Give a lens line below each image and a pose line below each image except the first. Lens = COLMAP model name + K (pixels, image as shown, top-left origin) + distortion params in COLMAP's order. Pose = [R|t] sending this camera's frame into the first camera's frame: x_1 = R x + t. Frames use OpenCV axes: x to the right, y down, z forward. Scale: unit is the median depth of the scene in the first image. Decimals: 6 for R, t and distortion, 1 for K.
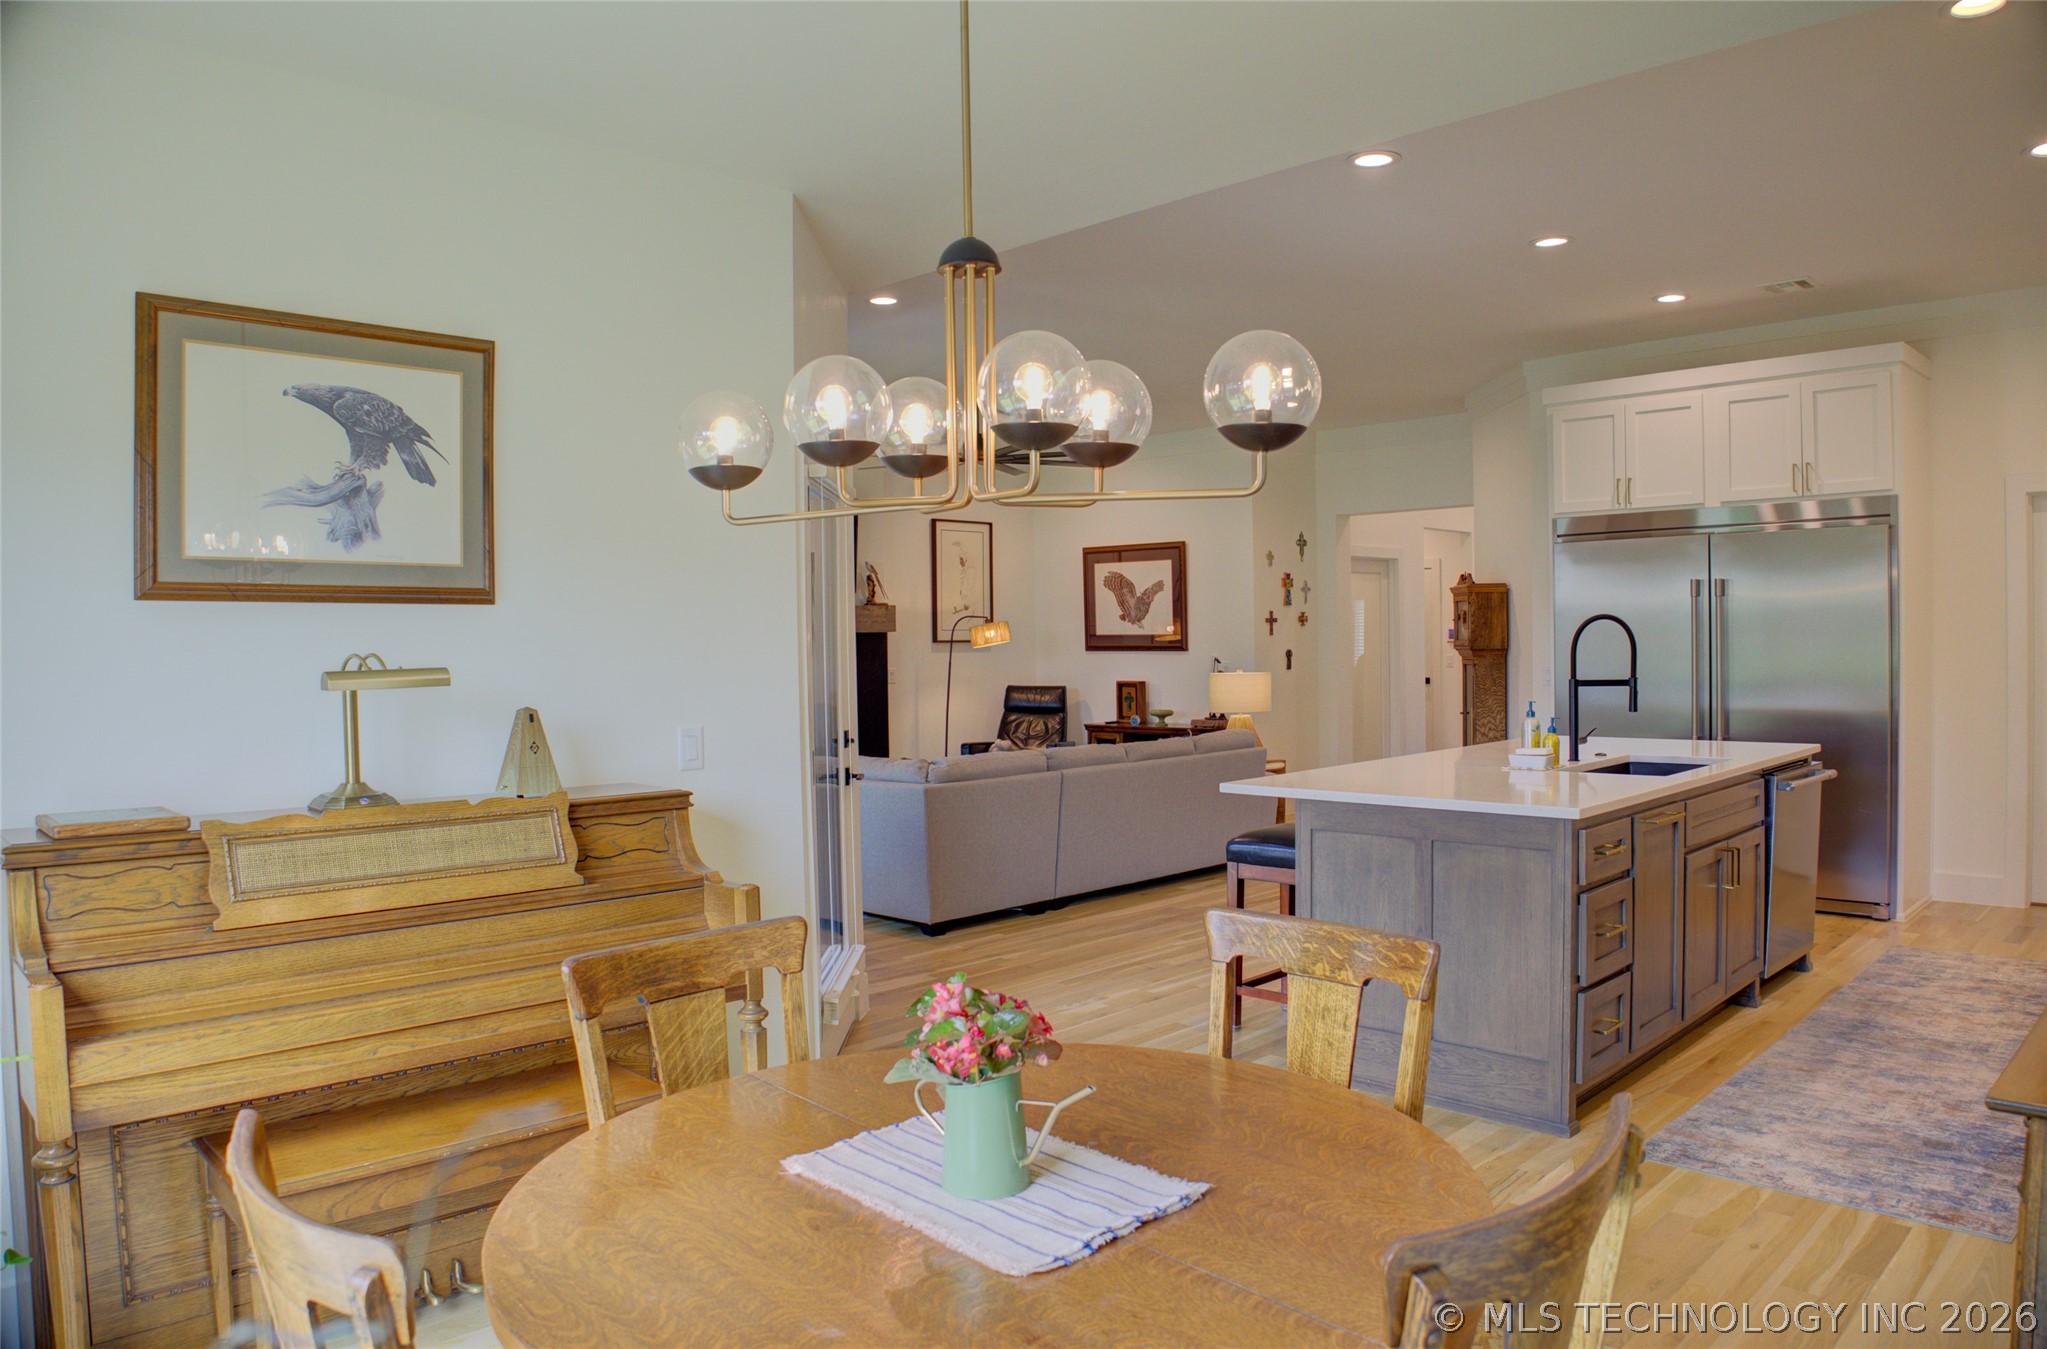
lens RADIAL K [[1408.2, 0, 1050.8], [0, 1408.2, 684.8], [0, 0, 1]] dist [-0.132366, 0.062907]
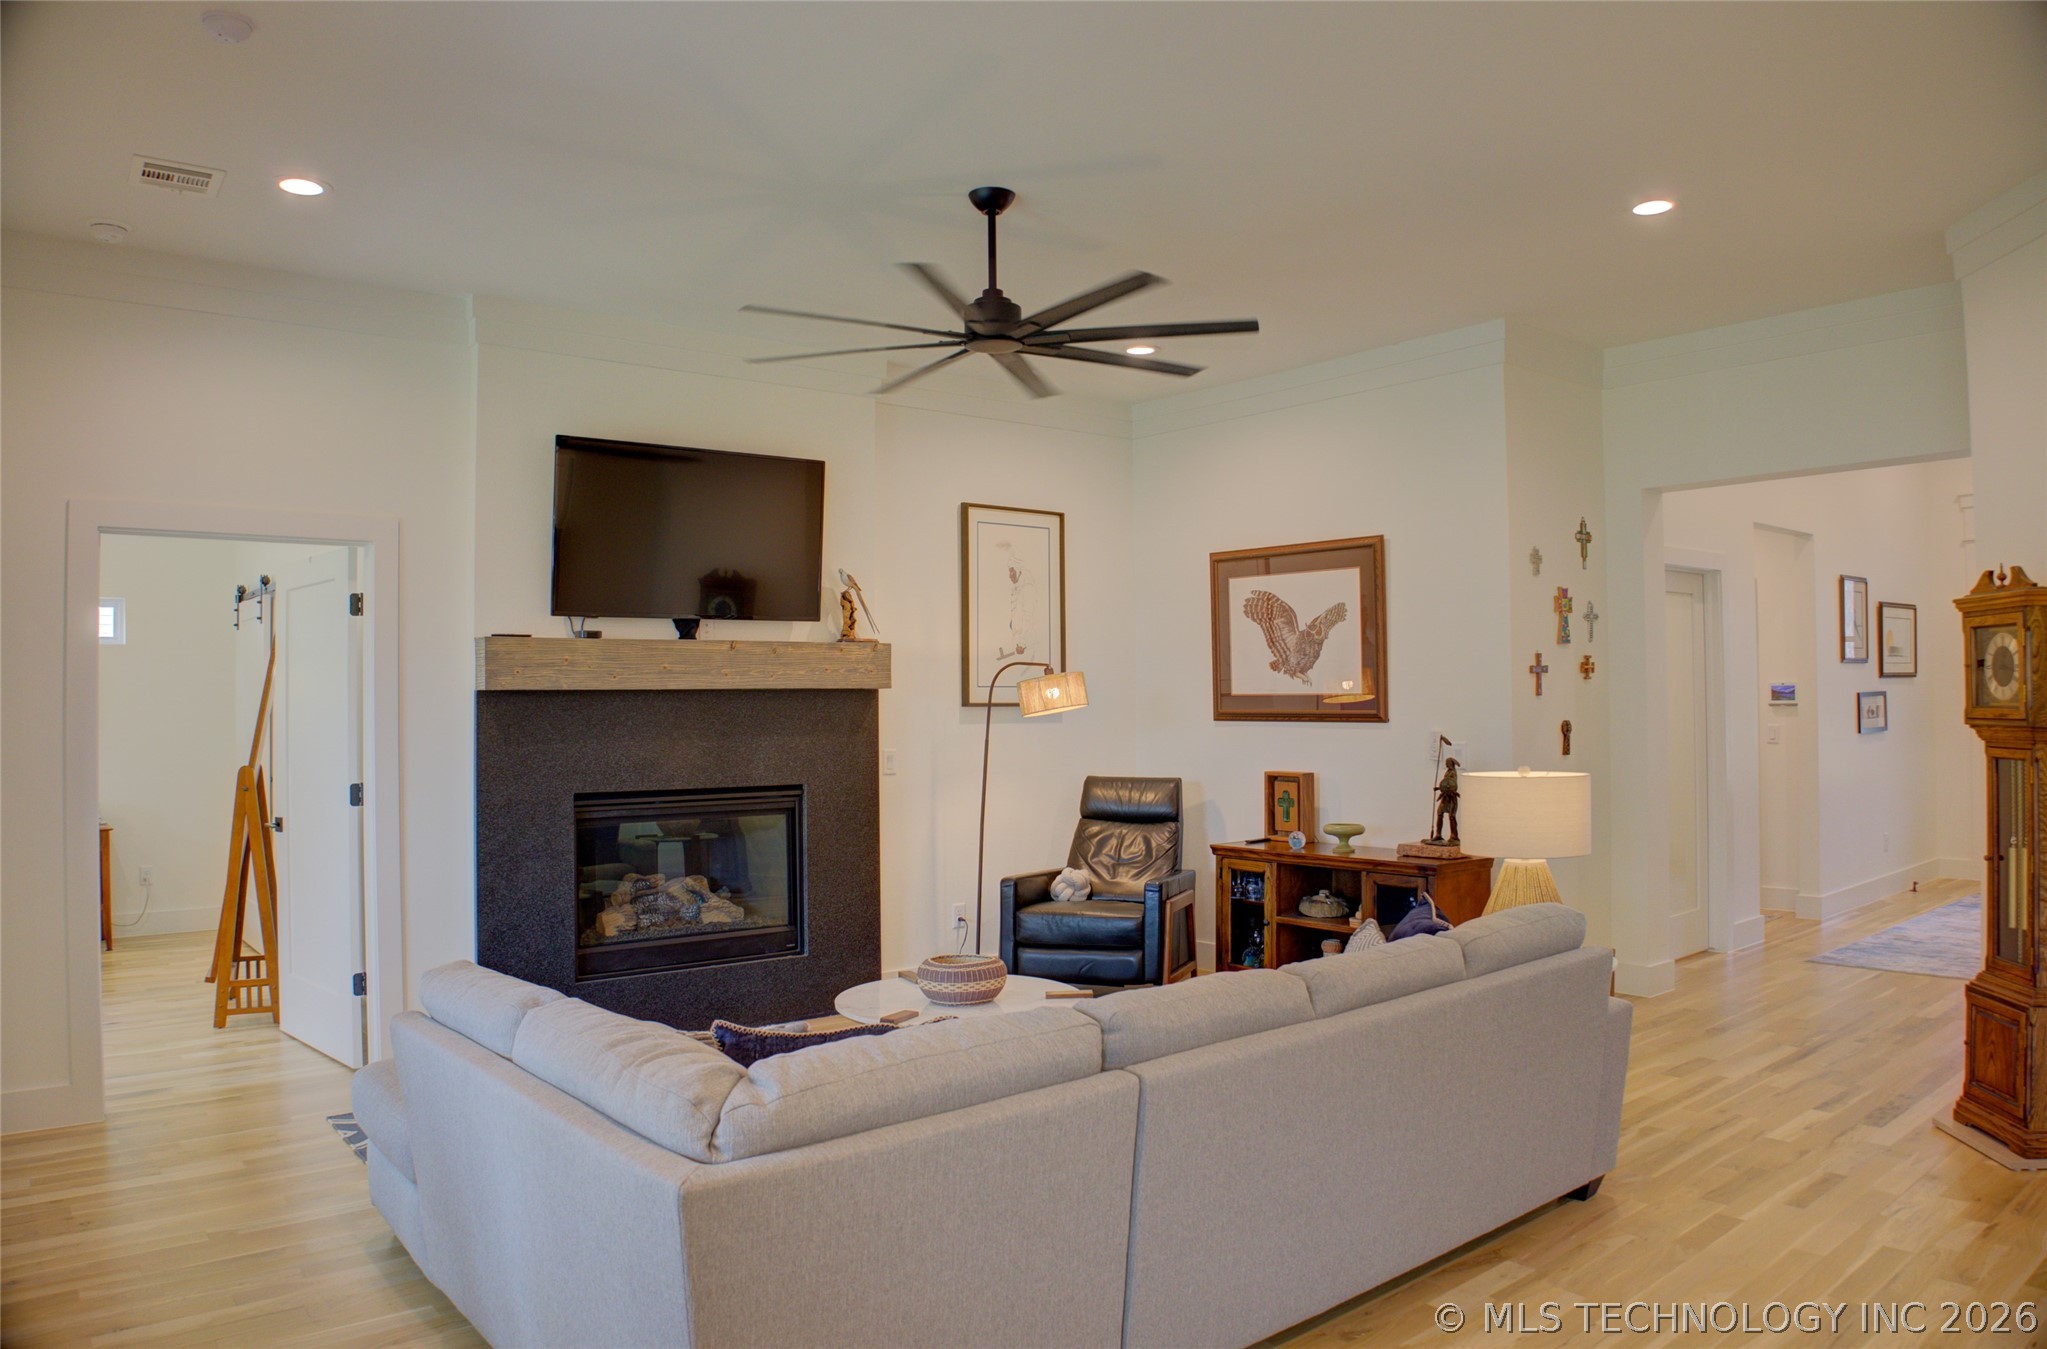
lens RADIAL K [[1408.2, 0, 1019.0], [0, 1408.2, 676.6], [0, 0, 1]] dist [-0.132366, 0.062907]
pose [[0.993488, 0.002321, -0.113912, 0.015990], [-0.007558, 0.998933, -0.045567, -0.022597], [0.113685, 0.046131, 0.992445, 0.595931]]
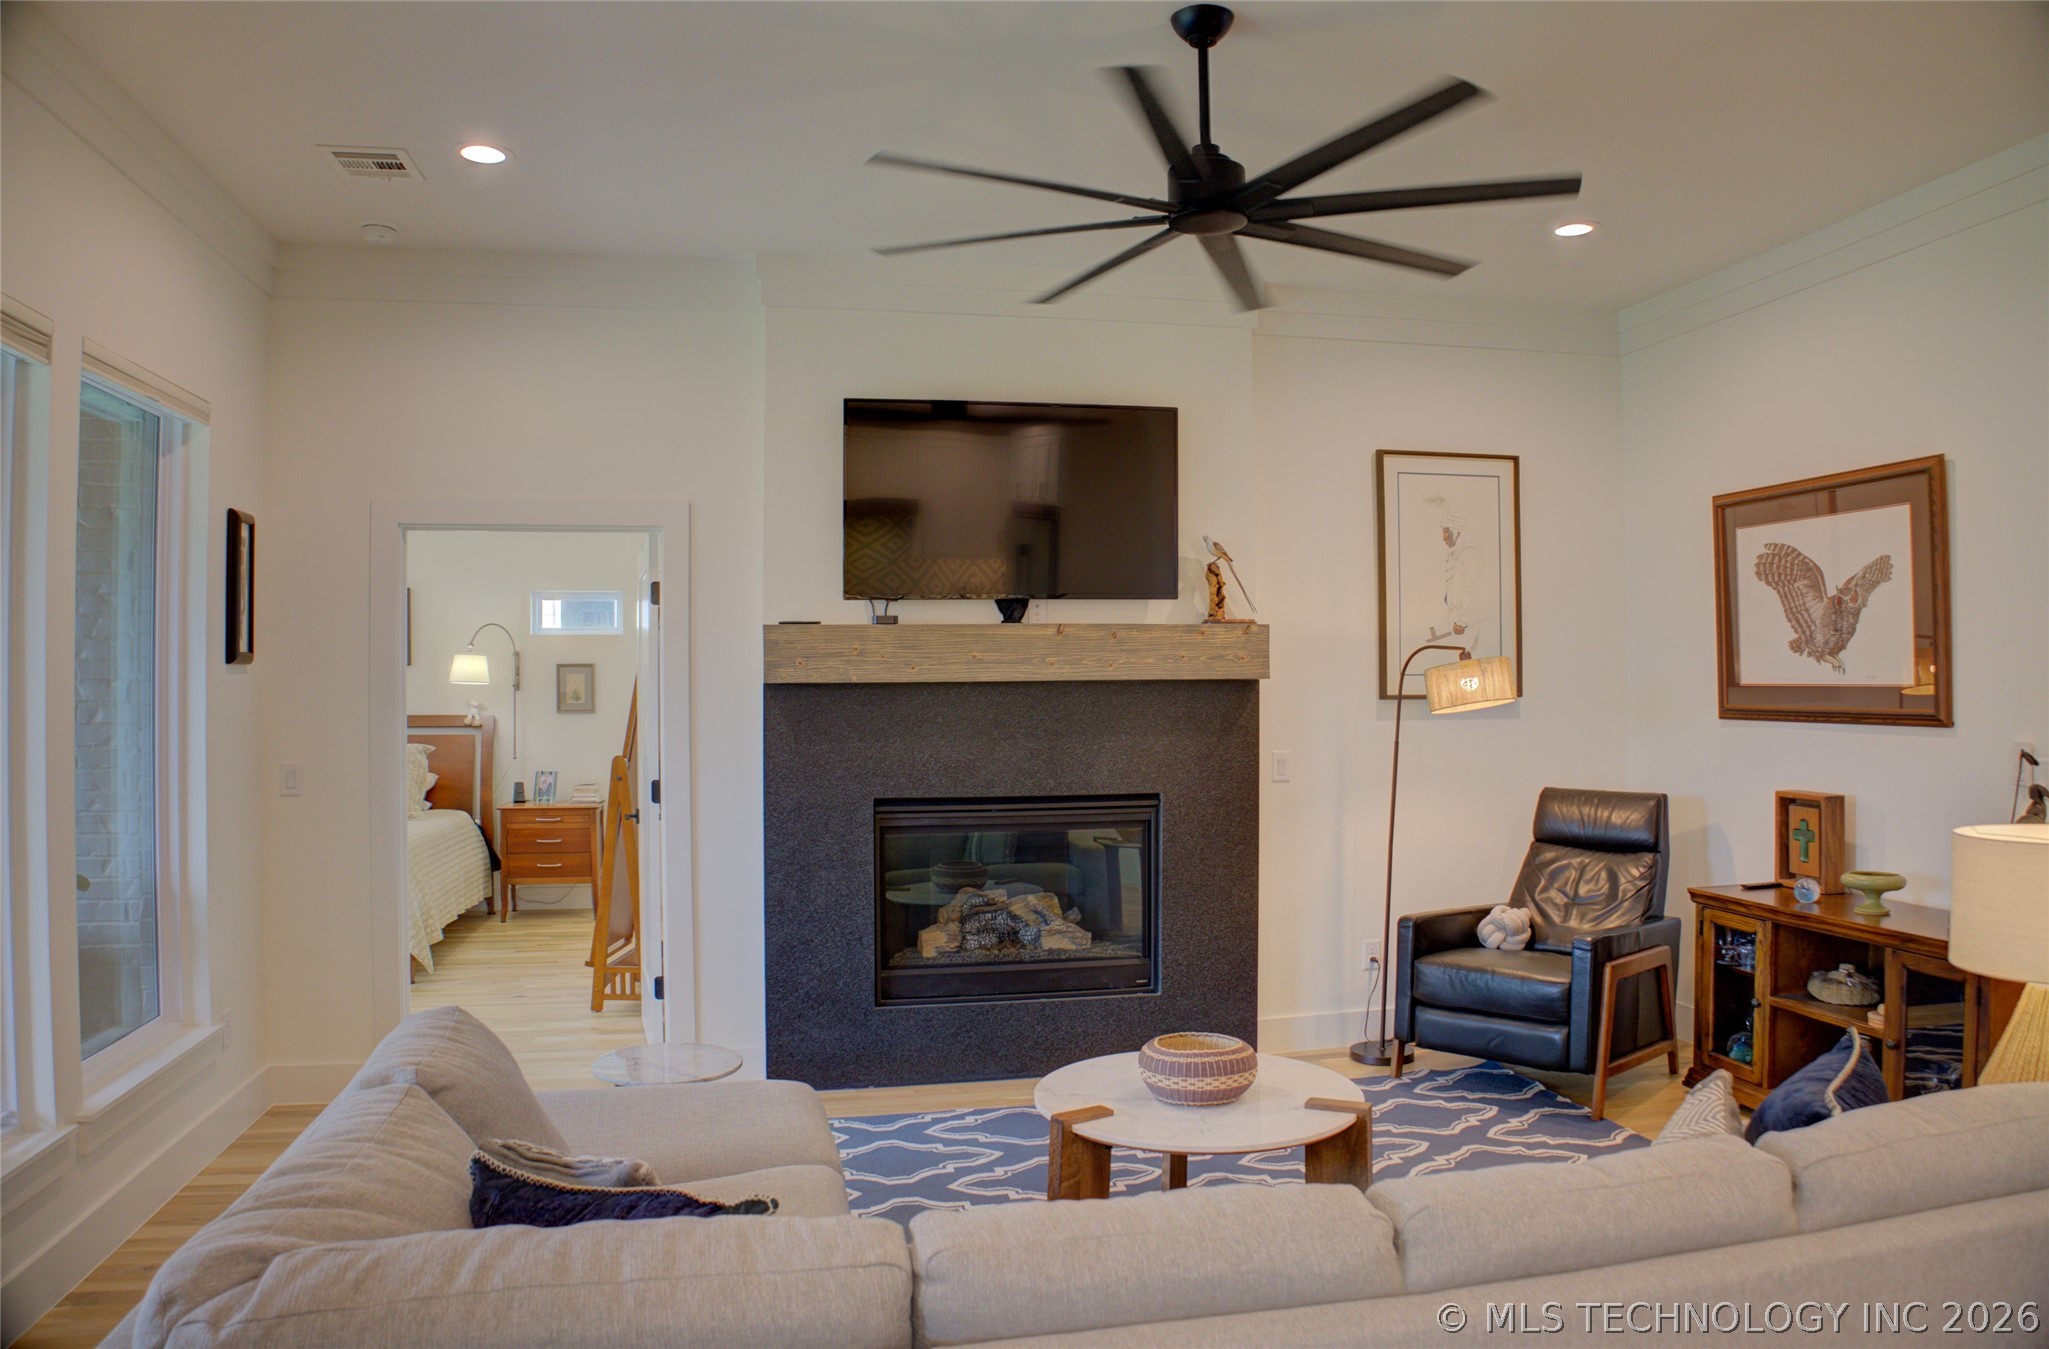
lens RADIAL K [[1409.5, 0, 1005.6], [0, 1409.5, 671.1], [0, 0, 1]] dist [-0.132366, 0.062907]
pose [[0.833002, 0.001484, -0.553268, 0.121043], [-0.019502, 0.999454, -0.026682, -0.036073], [0.552926, 0.033016, 0.832576, 0.778558]]
